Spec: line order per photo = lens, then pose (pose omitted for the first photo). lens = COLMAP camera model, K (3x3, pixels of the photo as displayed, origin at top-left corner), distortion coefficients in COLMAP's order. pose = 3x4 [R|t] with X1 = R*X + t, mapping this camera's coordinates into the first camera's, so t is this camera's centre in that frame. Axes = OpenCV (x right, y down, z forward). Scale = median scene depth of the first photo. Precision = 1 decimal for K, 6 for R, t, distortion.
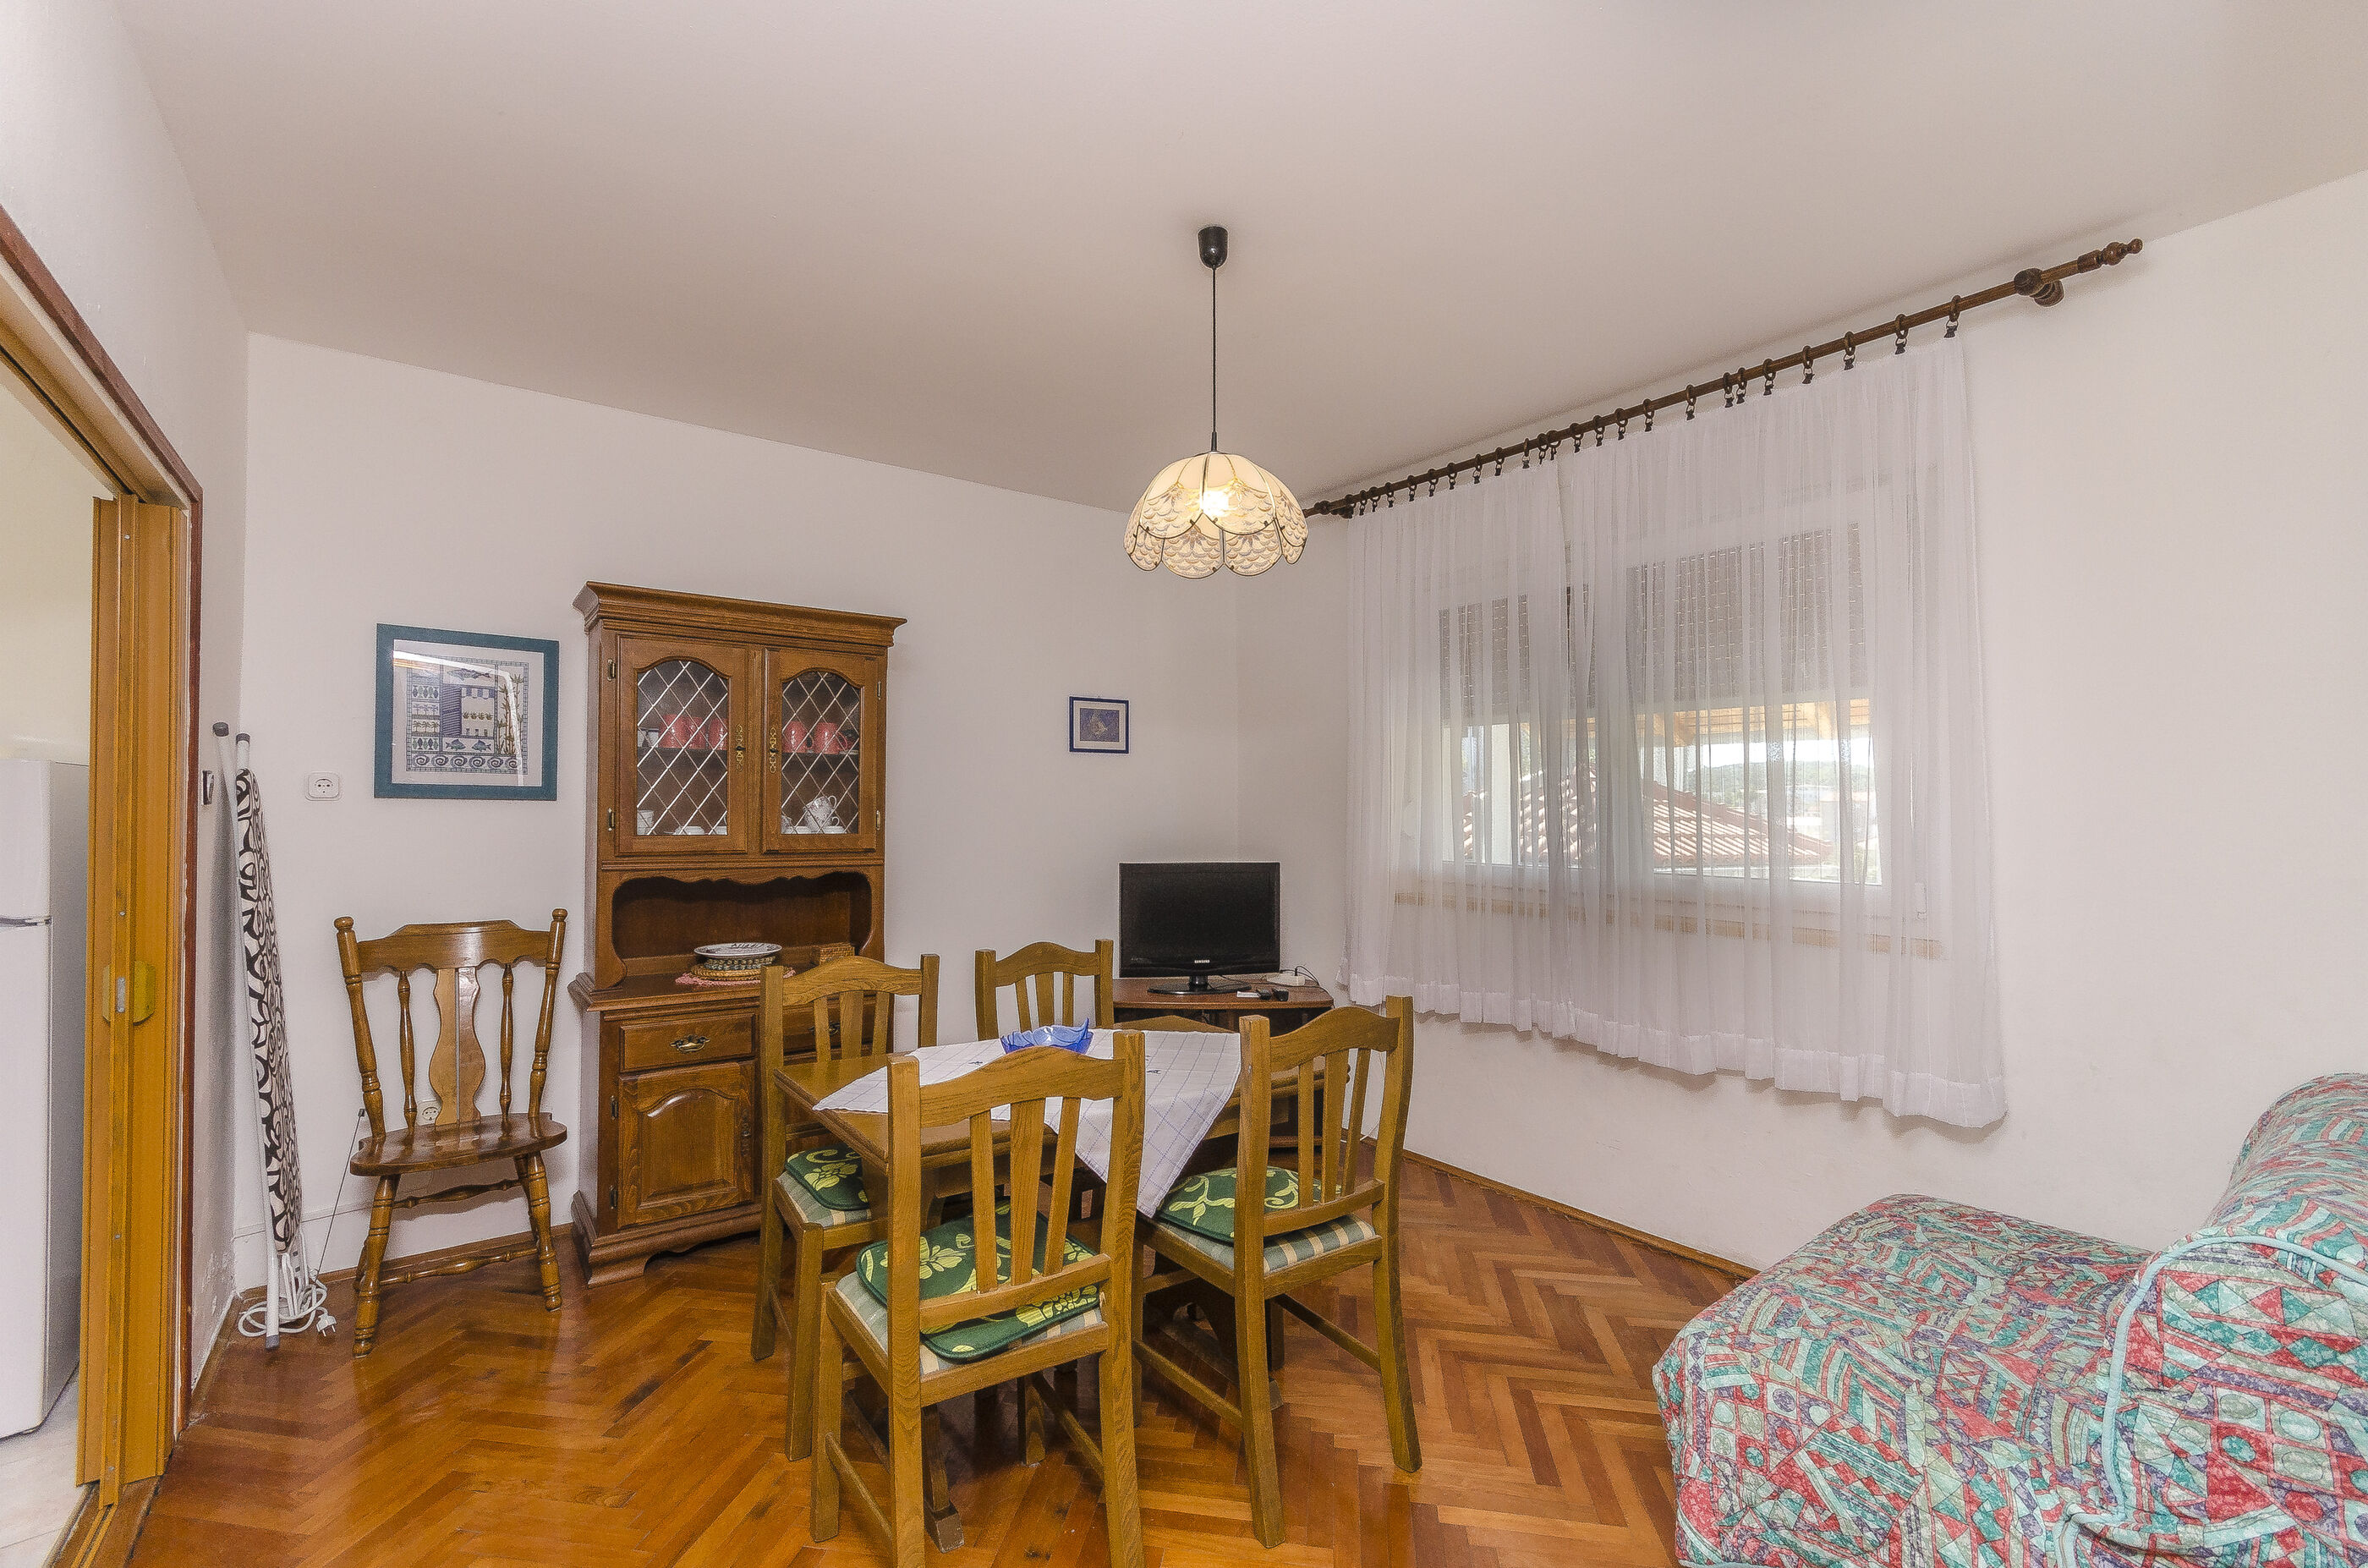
lens RADIAL K [[1032.5, 0, 1199.8], [0, 1032.5, 788.3], [0, 0, 1]] dist [-0.000911, -0.001055]
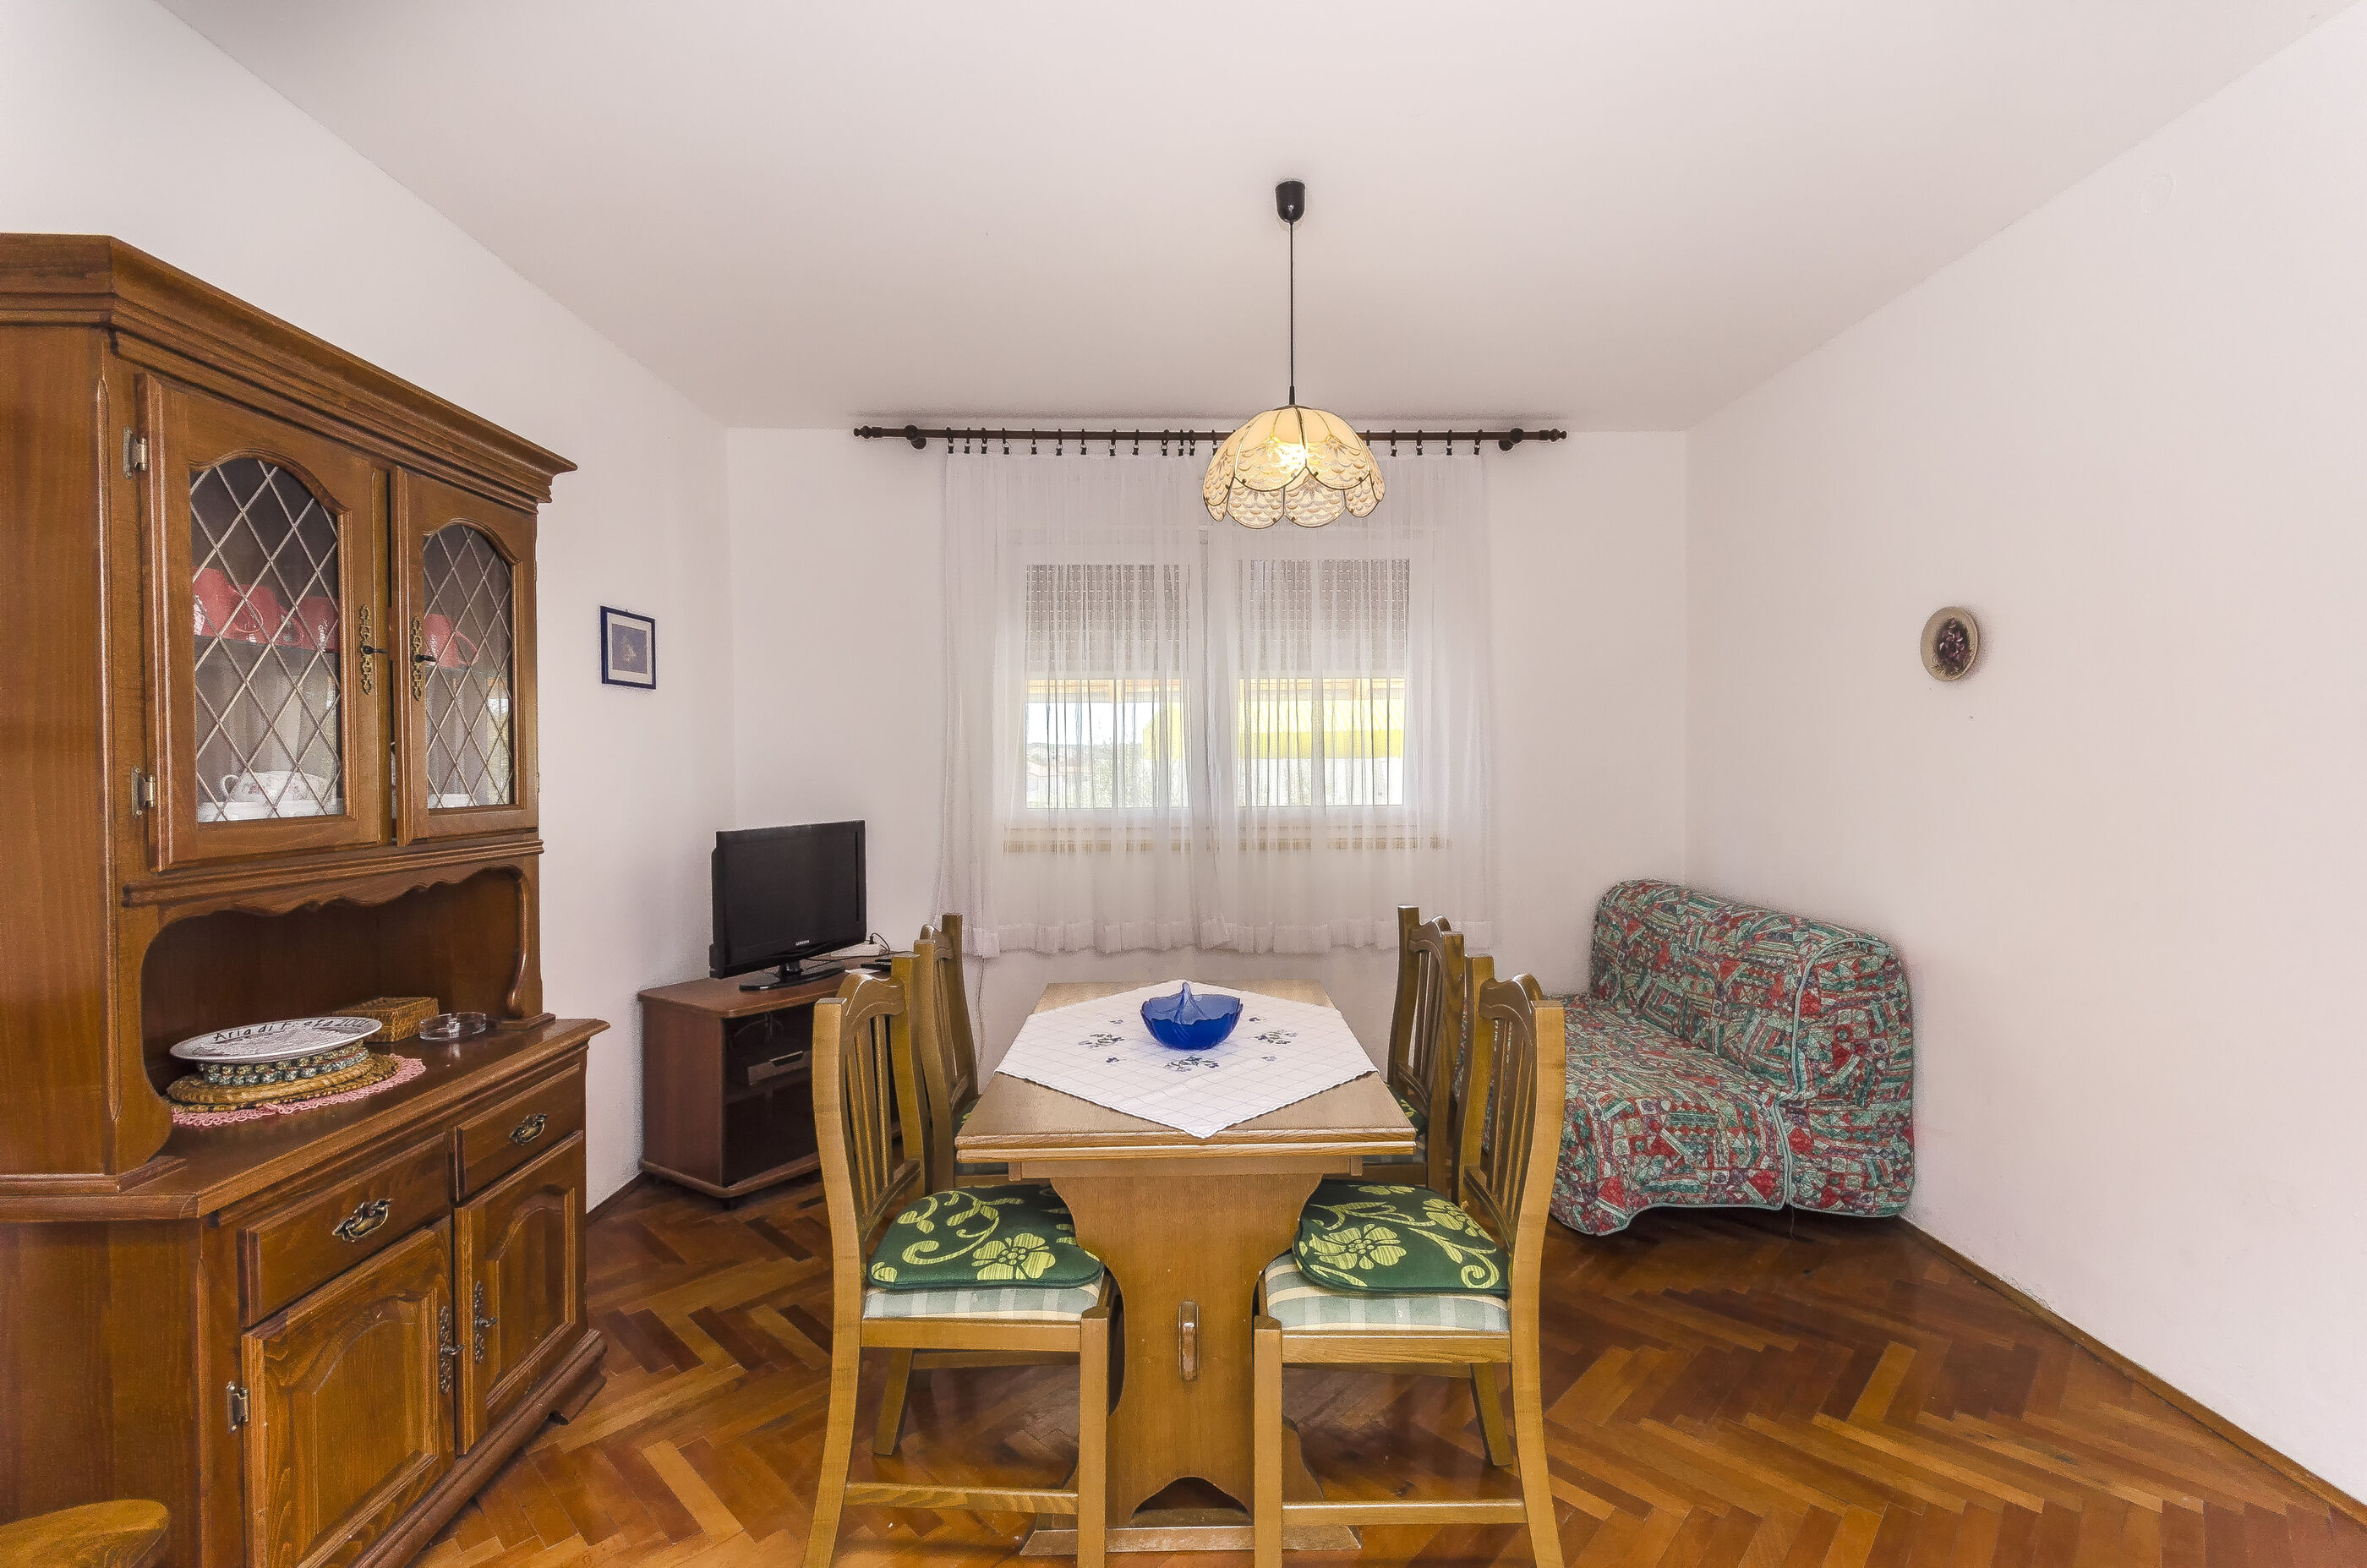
lens RADIAL K [[1028.6, 0, 1153.7], [0, 1028.6, 773.6], [0, 0, 1]] dist [-0.001101, 0.000015]
pose [[0.578479, -0.018930, 0.815477, -0.958072], [-0.004212, 0.999648, 0.026193, 0.013511], [-0.815686, -0.018587, 0.578196, 0.542812]]
